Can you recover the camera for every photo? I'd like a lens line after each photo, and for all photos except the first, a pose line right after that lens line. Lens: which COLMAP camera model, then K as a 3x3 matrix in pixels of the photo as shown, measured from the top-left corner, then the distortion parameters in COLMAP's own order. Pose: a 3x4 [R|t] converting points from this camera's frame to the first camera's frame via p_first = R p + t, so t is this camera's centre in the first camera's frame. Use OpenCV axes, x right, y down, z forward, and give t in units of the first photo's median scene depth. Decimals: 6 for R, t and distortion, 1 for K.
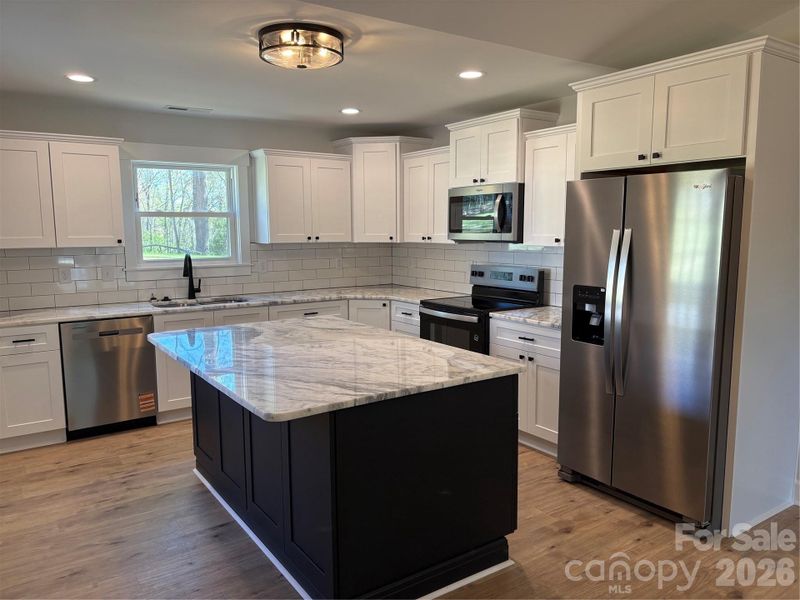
lens RADIAL K [[602.1, 0, 395.1], [0, 602.1, 307.8], [0, 0, 1]] dist [0.011090, 0.001366]
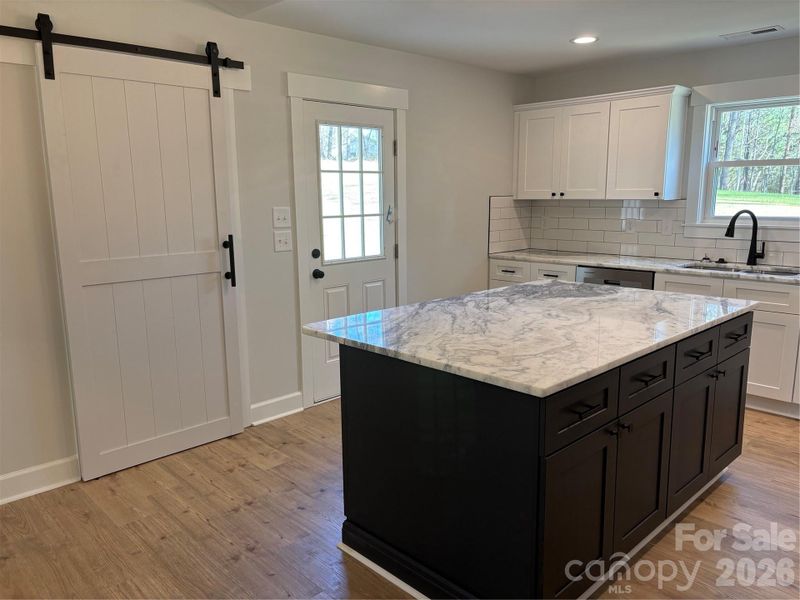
lens RADIAL K [[602.1, 0, 394.6], [0, 602.1, 293.1], [0, 0, 1]] dist [0.011090, 0.001366]
pose [[0.154986, 0.167930, -0.973539, 0.587669], [-0.115952, 0.981728, 0.150883, -0.064143], [0.981088, 0.089499, 0.171626, 0.508547]]
